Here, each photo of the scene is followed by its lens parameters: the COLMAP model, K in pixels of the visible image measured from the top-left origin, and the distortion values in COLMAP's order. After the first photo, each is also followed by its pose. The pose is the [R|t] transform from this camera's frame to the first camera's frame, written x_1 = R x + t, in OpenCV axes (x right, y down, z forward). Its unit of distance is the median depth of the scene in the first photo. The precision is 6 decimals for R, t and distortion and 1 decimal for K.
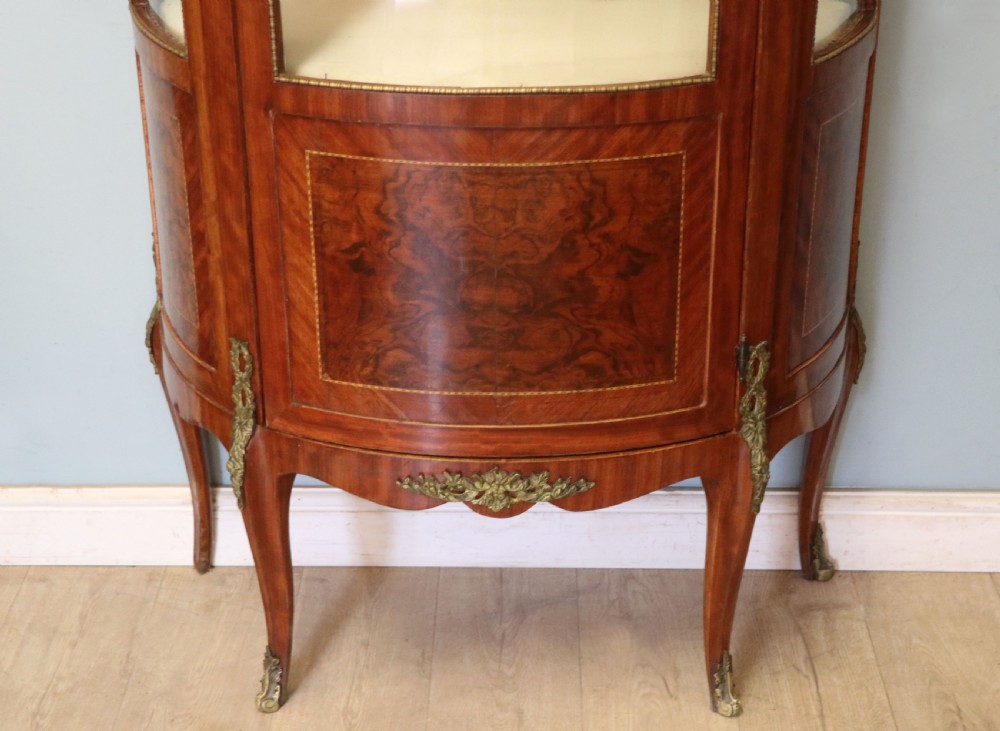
lens RADIAL K [[1797.5, 0, 509.0], [0, 1797.5, 393.4], [0, 0, 1]] dist [0.005125, 0.390993]
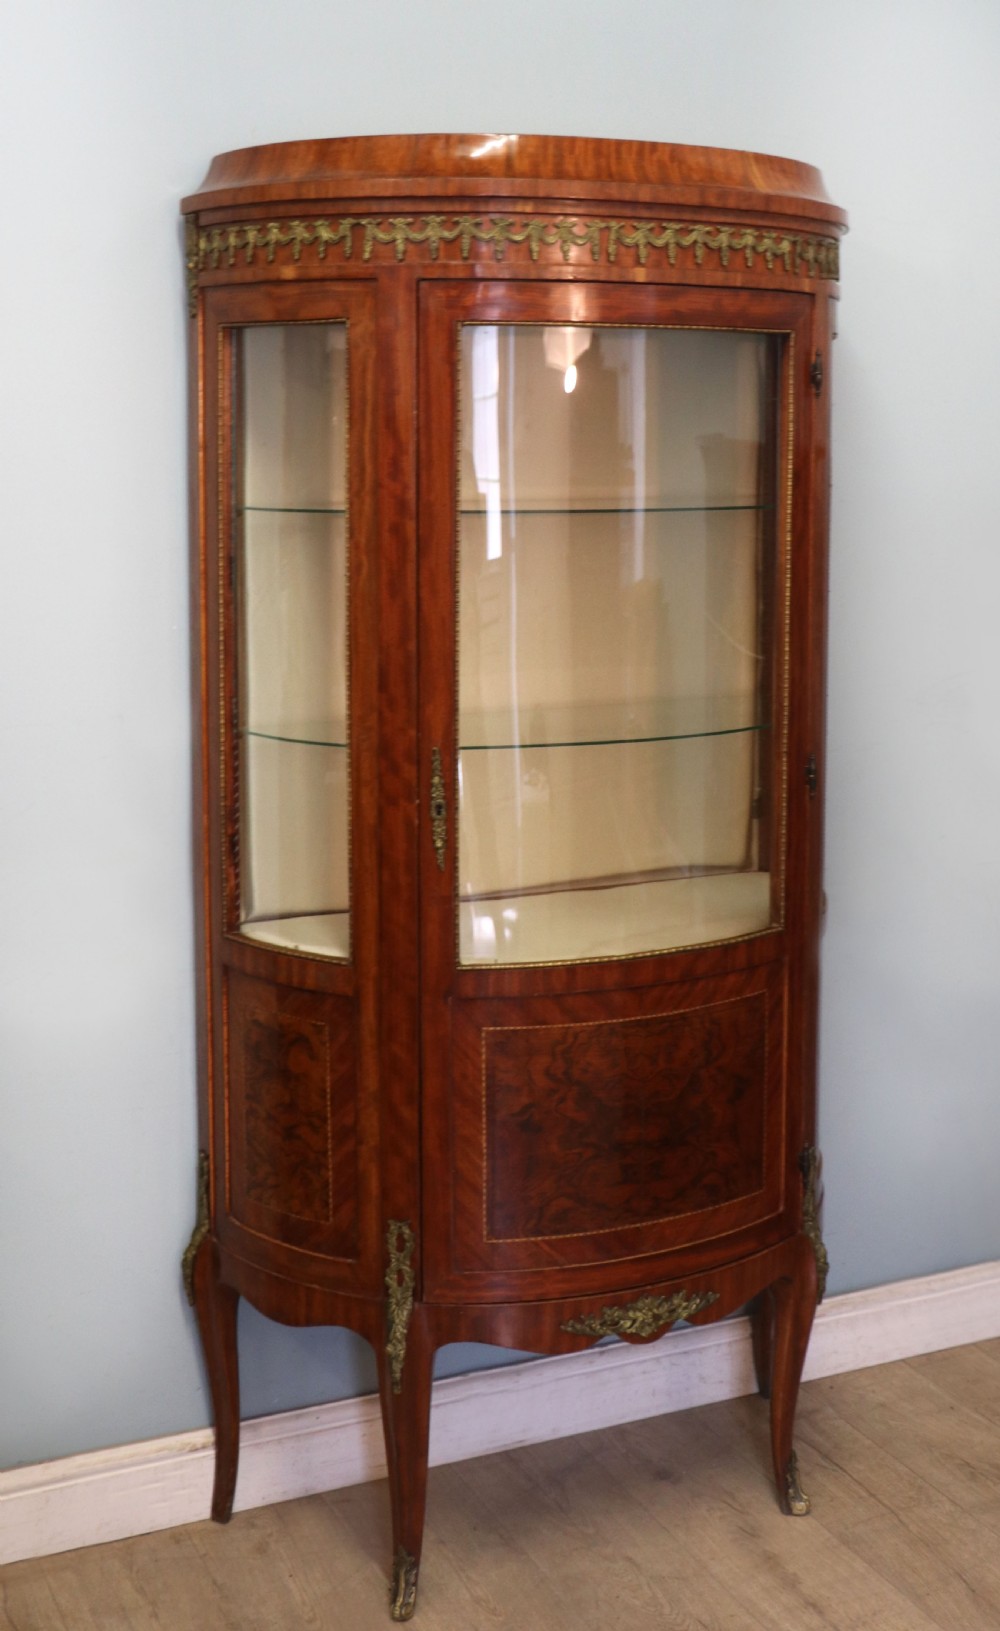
lens RADIAL K [[2055.5, 0, 556.9], [0, 2055.5, 619.0], [0, 0, 1]] dist [-0.132988, 0.251537]
pose [[0.897847, -0.038873, 0.438588, -0.583788], [0.201396, 0.922046, -0.330561, 0.059691], [-0.391548, 0.385123, 0.835686, -0.191509]]
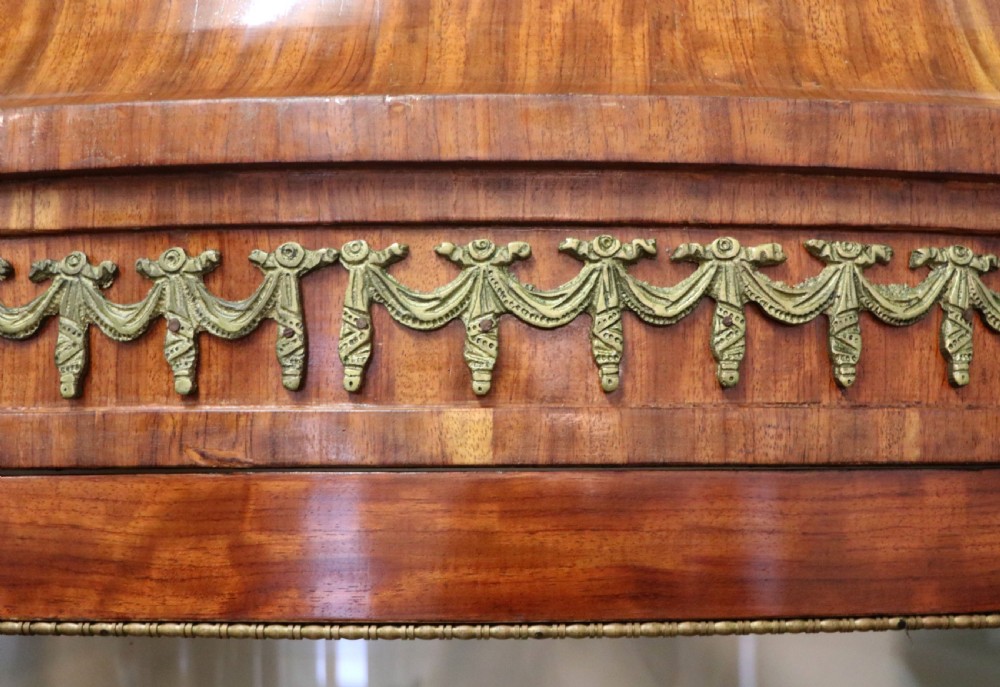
lens RADIAL K [[1515.1, 0, 526.2], [0, 1515.1, 342.3], [0, 0, 1]] dist [-0.003449, 0.116088]
pose [[0.998927, -0.002753, 0.046221, -0.017298], [0.027622, 0.836578, -0.547151, -0.390018], [-0.037161, 0.547841, 0.835757, 0.499985]]
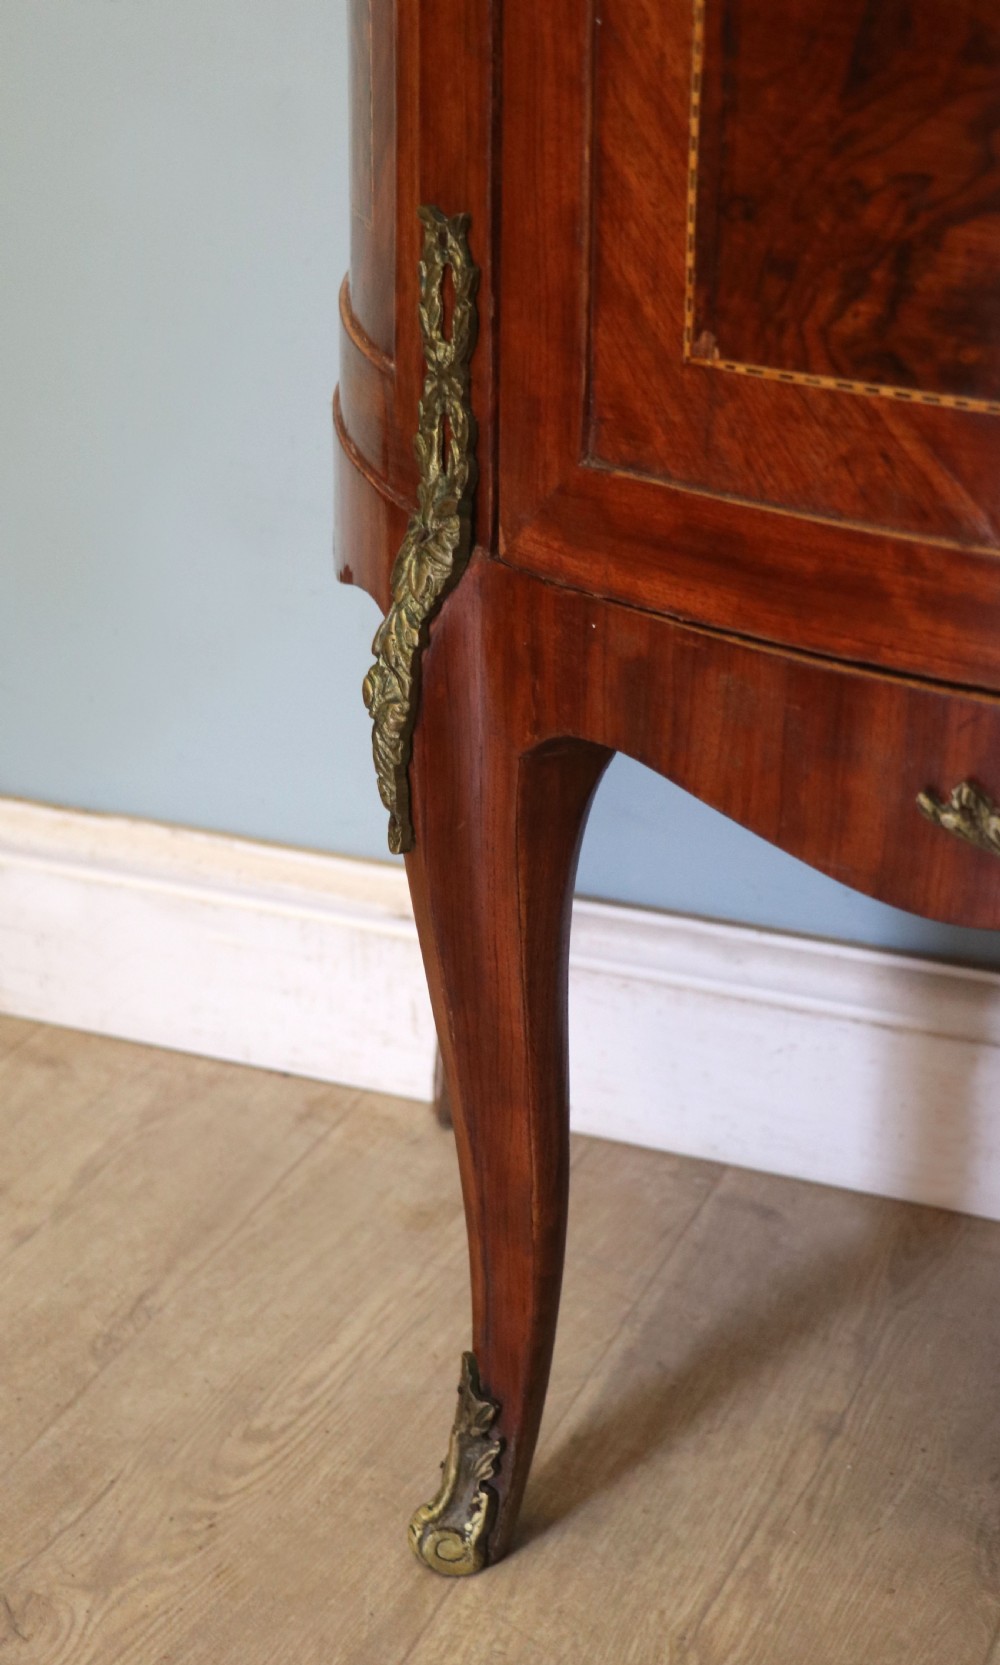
lens RADIAL K [[2667.8, 0, 415.9], [0, 2667.8, 793.0], [0, 0, 1]] dist [0.004178, 0.202181]
pose [[0.920291, 0.145380, -0.363221, 0.007727], [-0.175527, 0.983141, -0.051227, 0.079404], [0.349650, 0.110899, 0.930294, 0.626196]]
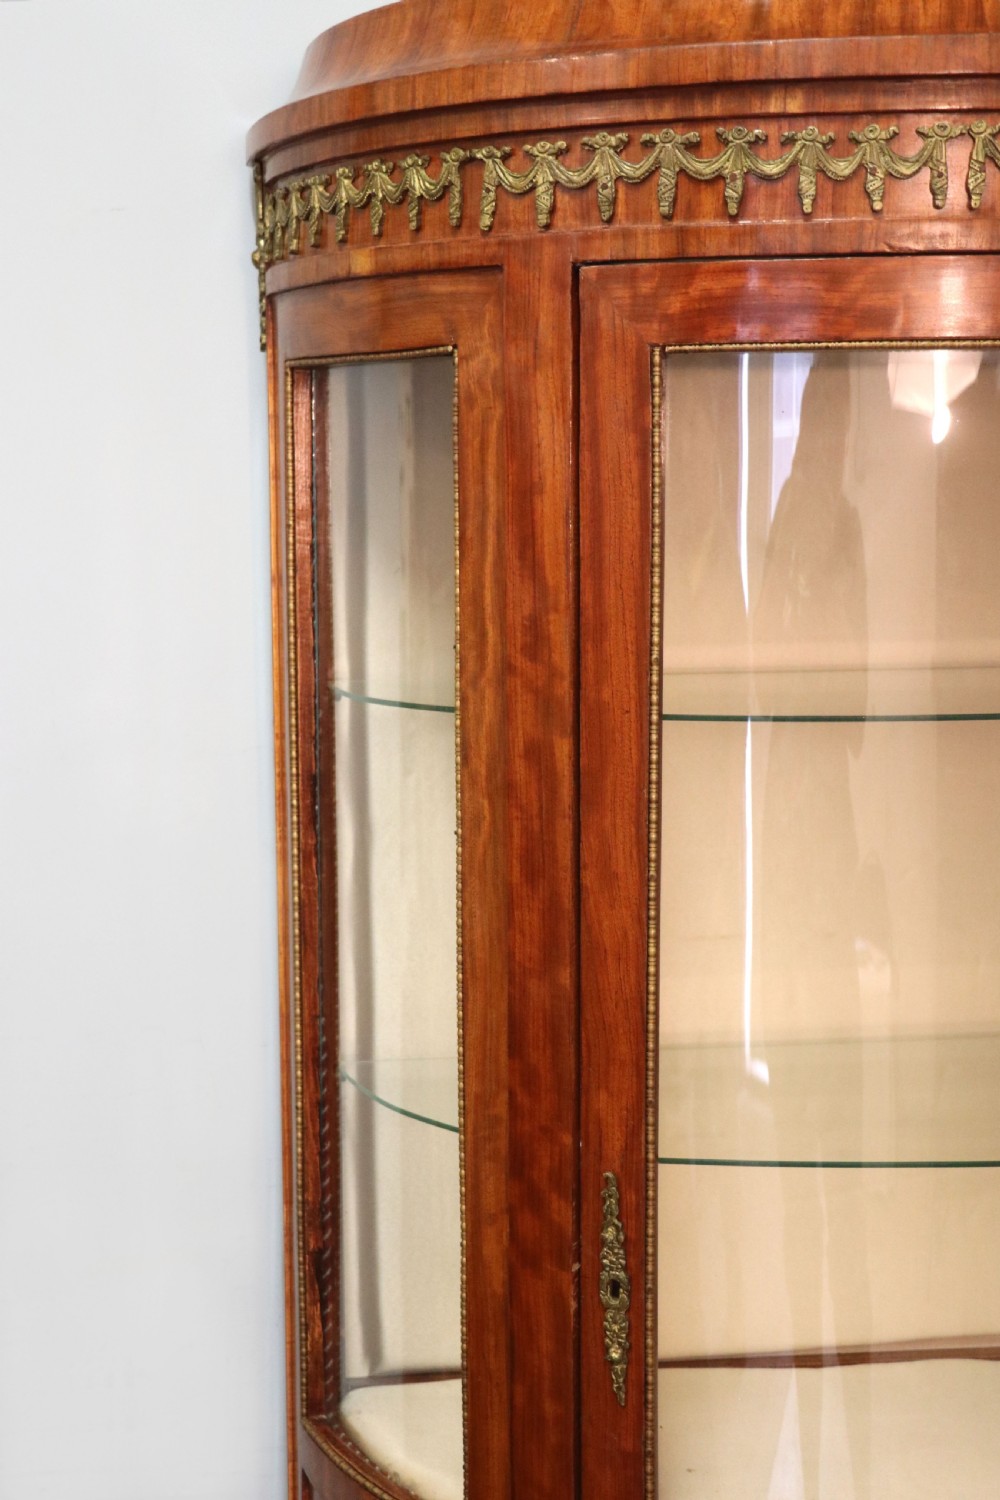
lens RADIAL K [[2218.5, 0, 468.8], [0, 2218.5, 767.6], [0, 0, 1]] dist [-0.012217, 0.383131]
pose [[0.992781, -0.026092, 0.117072, -0.246430], [0.064049, 0.940568, -0.333510, -0.171811], [-0.101412, 0.338600, 0.935449, 0.192582]]
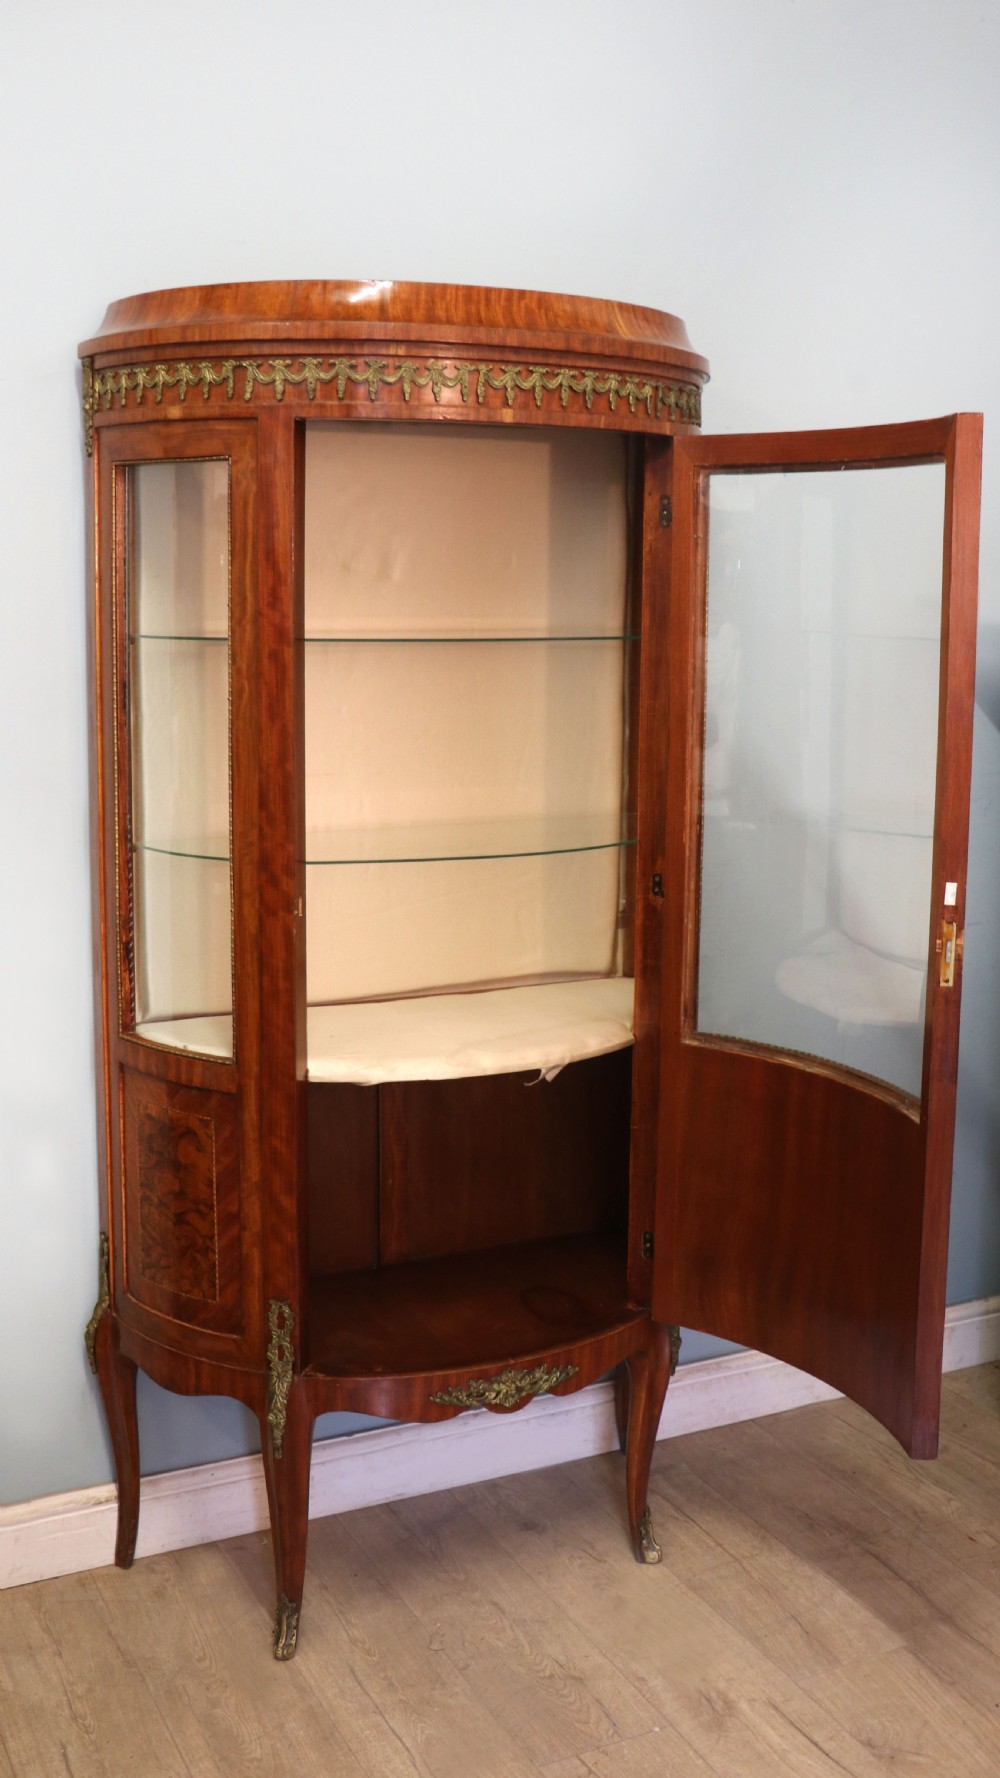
lens RADIAL K [[1816.4, 0, 493.2], [0, 1816.4, 830.0], [0, 0, 1]] dist [-0.153396, 0.255150]
pose [[0.894175, -0.054343, 0.444407, -0.523821], [0.198418, 0.937906, -0.284540, 0.042491], [-0.401349, 0.342607, 0.849435, -0.141472]]
